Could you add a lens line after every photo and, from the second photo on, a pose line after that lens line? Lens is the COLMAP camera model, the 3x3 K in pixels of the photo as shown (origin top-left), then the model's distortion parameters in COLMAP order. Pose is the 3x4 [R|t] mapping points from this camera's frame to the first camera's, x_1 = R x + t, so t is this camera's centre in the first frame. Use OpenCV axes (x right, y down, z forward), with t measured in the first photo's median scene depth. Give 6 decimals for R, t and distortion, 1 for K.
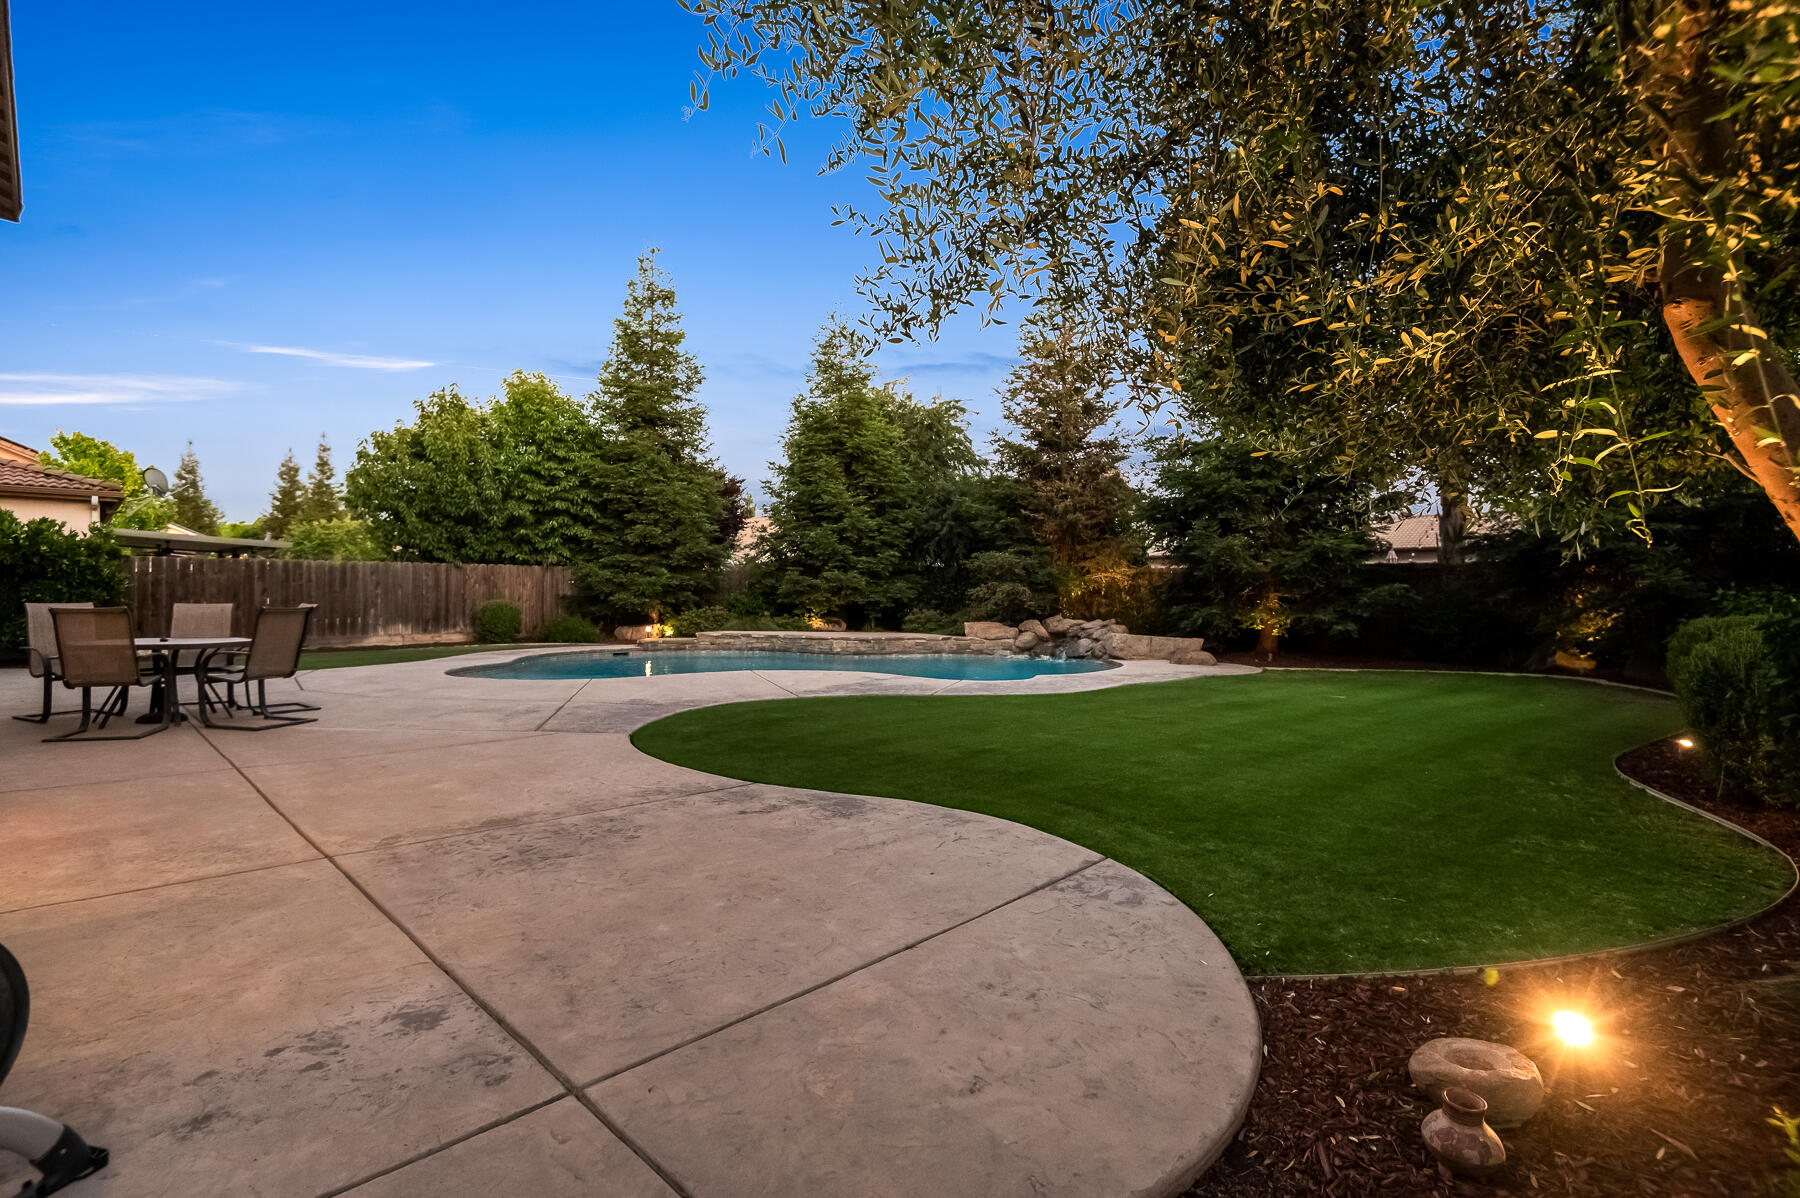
lens RADIAL K [[826.4, 0, 869.1], [0, 826.4, 604.4], [0, 0, 1]] dist [0.001345, -0.014170]
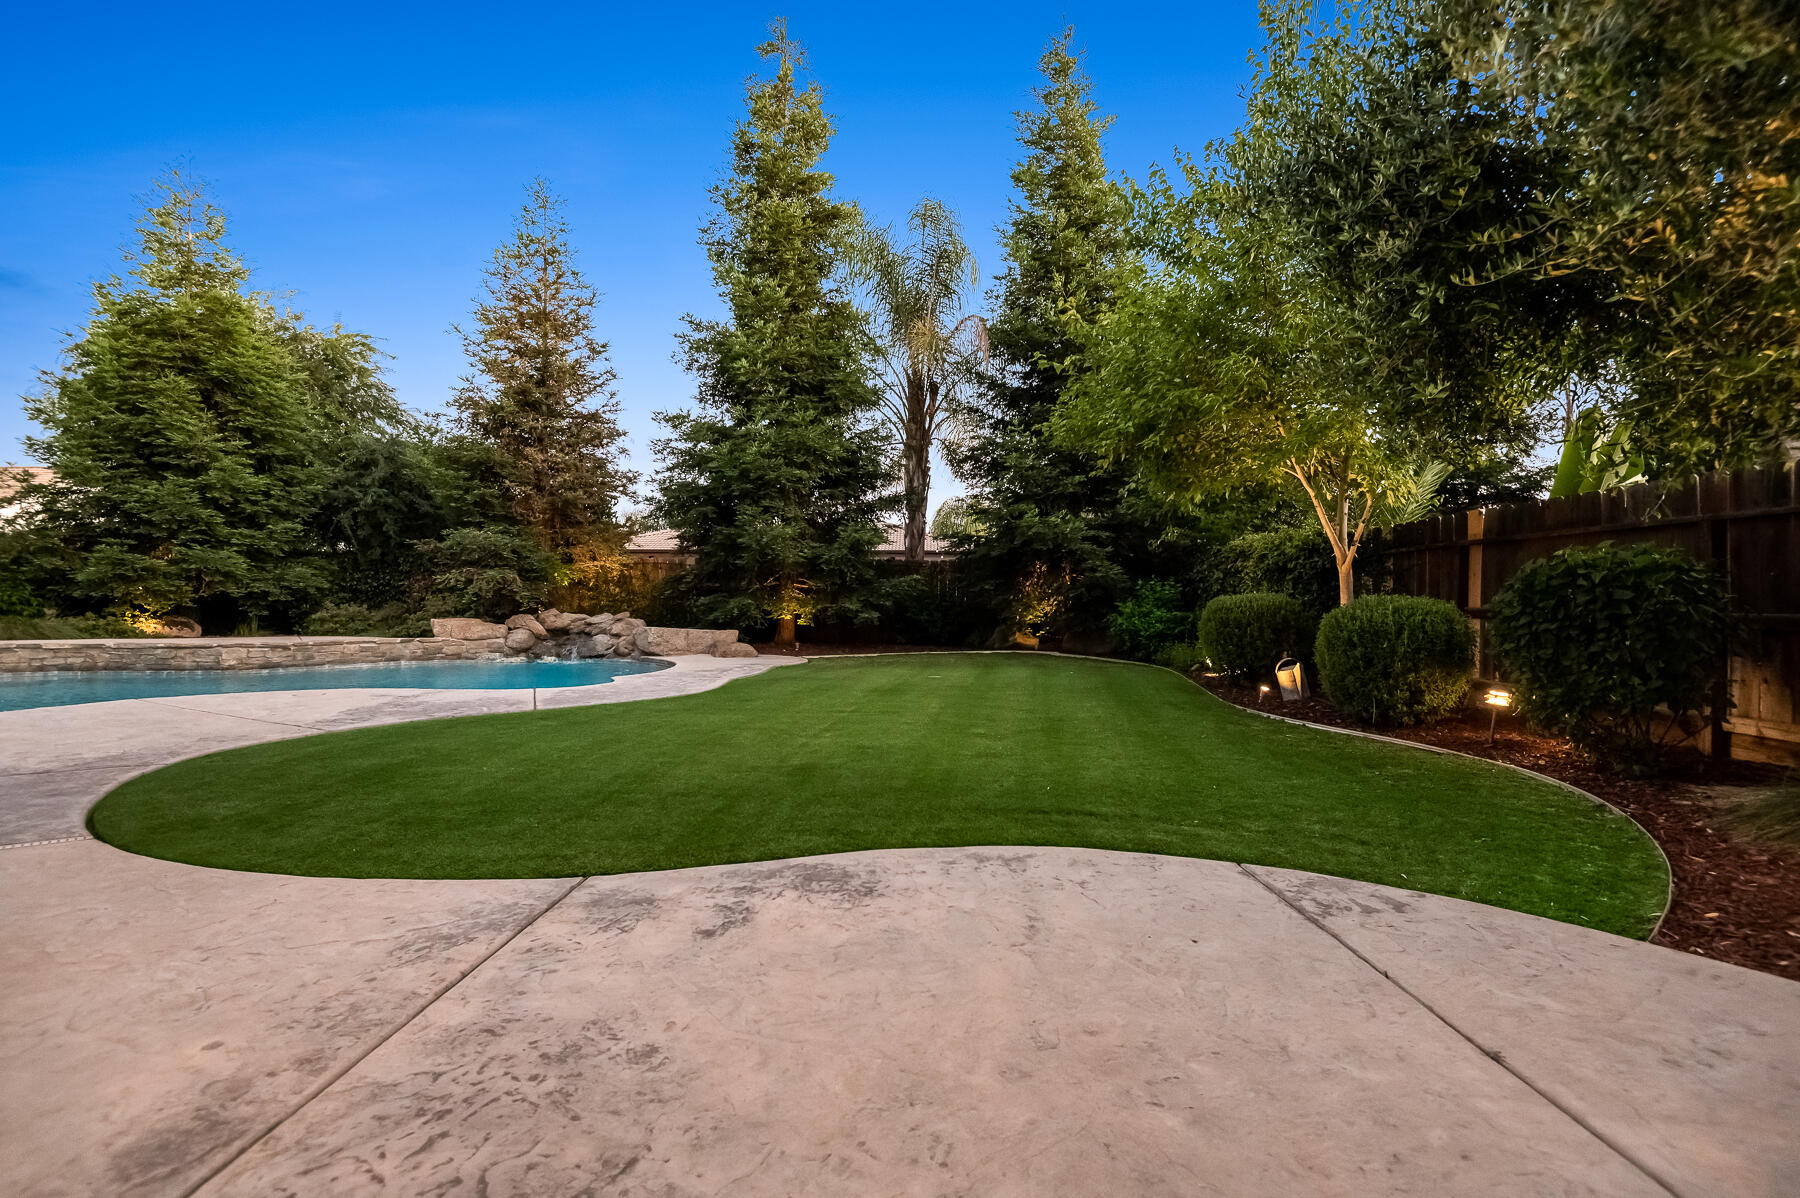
lens RADIAL K [[844.0, 0, 900.0], [0, 844.0, 599.0], [0, 0, 1]] dist [-0.000899, -0.016281]
pose [[0.722300, 0.001292, 0.691578, -0.112582], [0.004272, 0.999971, -0.006330, 0.009977], [-0.691566, 0.007527, 0.722274, 0.131717]]
